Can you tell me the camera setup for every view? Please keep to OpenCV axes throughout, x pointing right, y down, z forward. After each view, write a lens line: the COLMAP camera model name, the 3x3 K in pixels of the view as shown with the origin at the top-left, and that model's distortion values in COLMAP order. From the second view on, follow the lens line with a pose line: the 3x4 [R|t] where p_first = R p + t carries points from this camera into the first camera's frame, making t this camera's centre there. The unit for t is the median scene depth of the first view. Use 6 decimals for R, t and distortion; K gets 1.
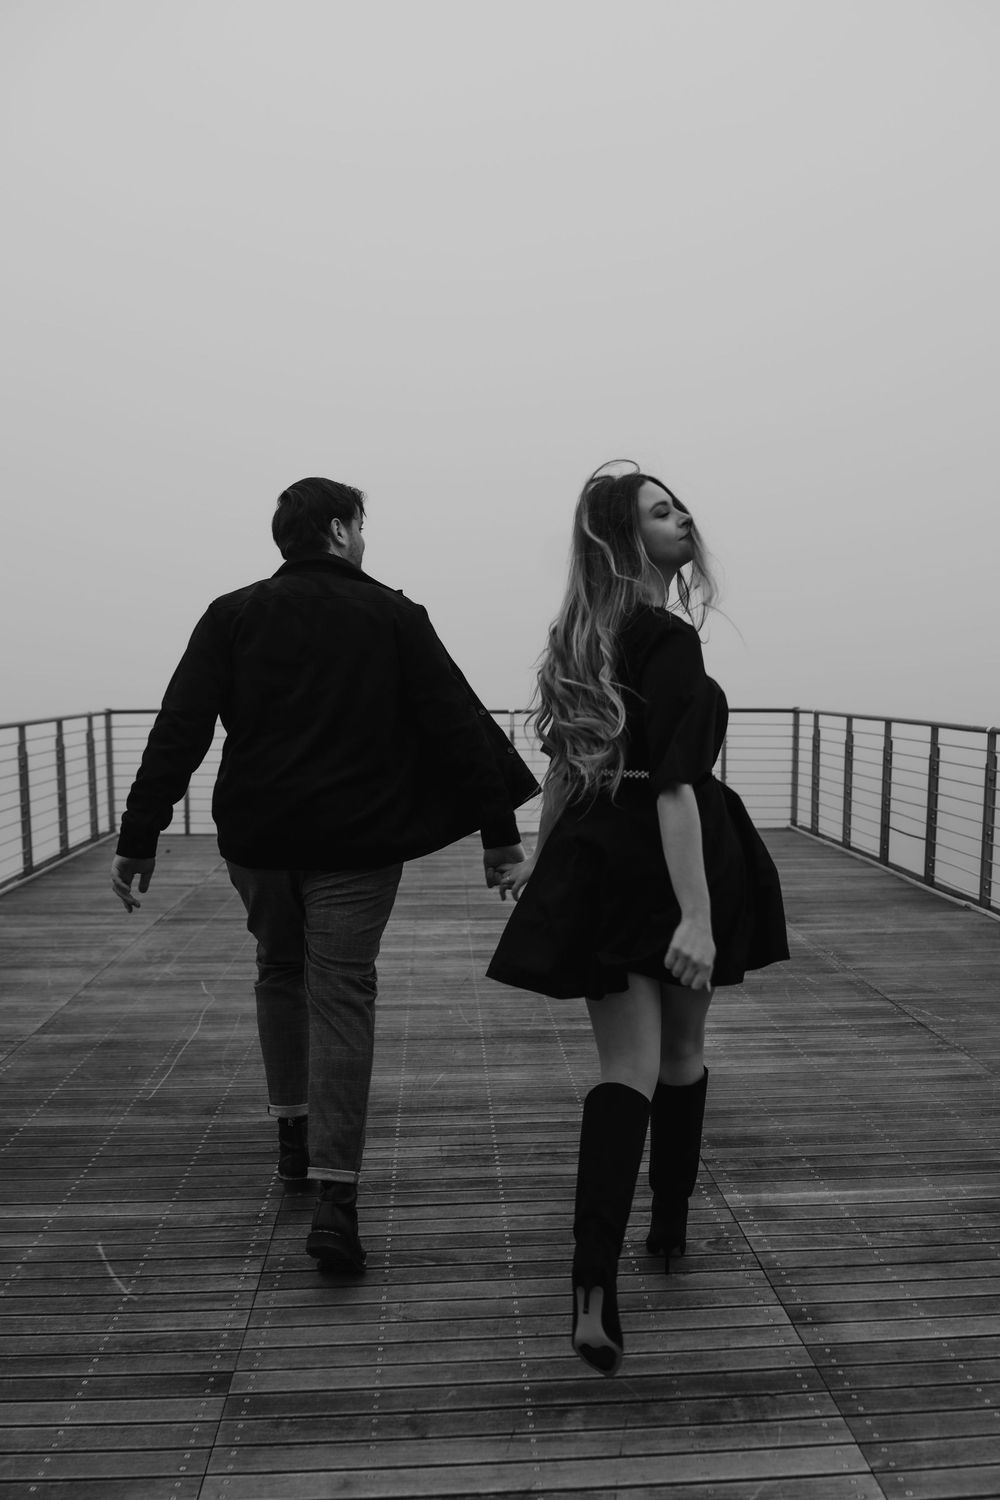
lens RADIAL K [[1097.8, 0, 500.0], [0, 1097.8, 750.0], [0, 0, 1]] dist [-0.011650, -0.008596]
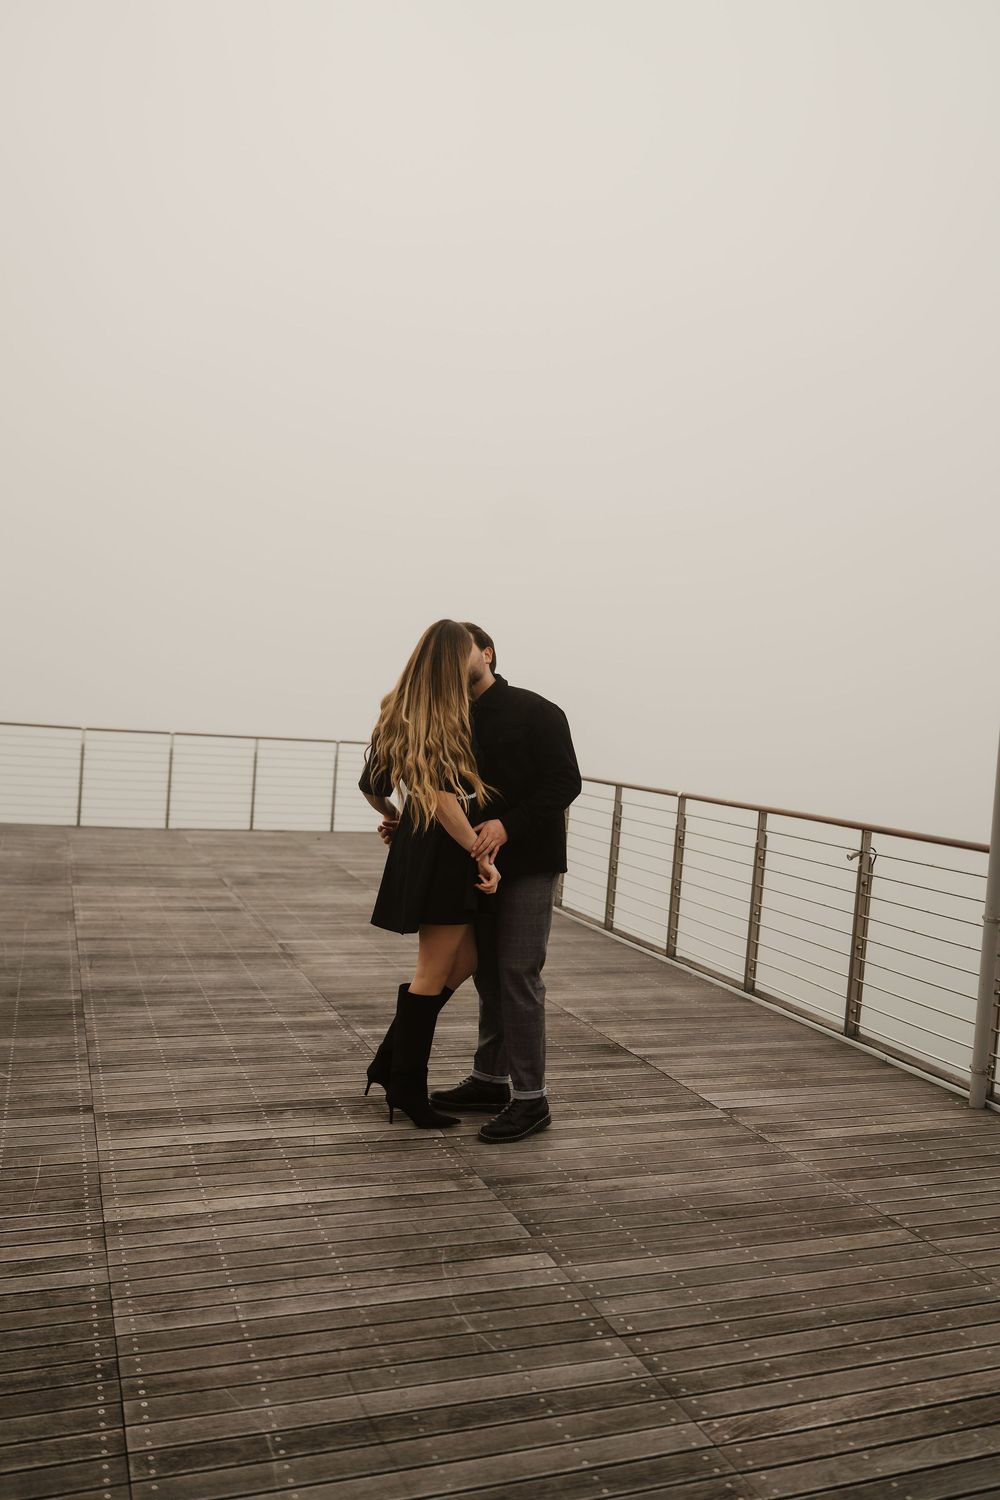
lens RADIAL K [[1097.8, 0, 500.0], [0, 1097.8, 750.0], [0, 0, 1]] dist [-0.011650, -0.008596]
pose [[0.926509, 0.052863, 0.372540, -0.235164], [-0.044823, 0.998538, -0.030217, 0.018105], [-0.373592, 0.011298, 0.927524, -0.639848]]
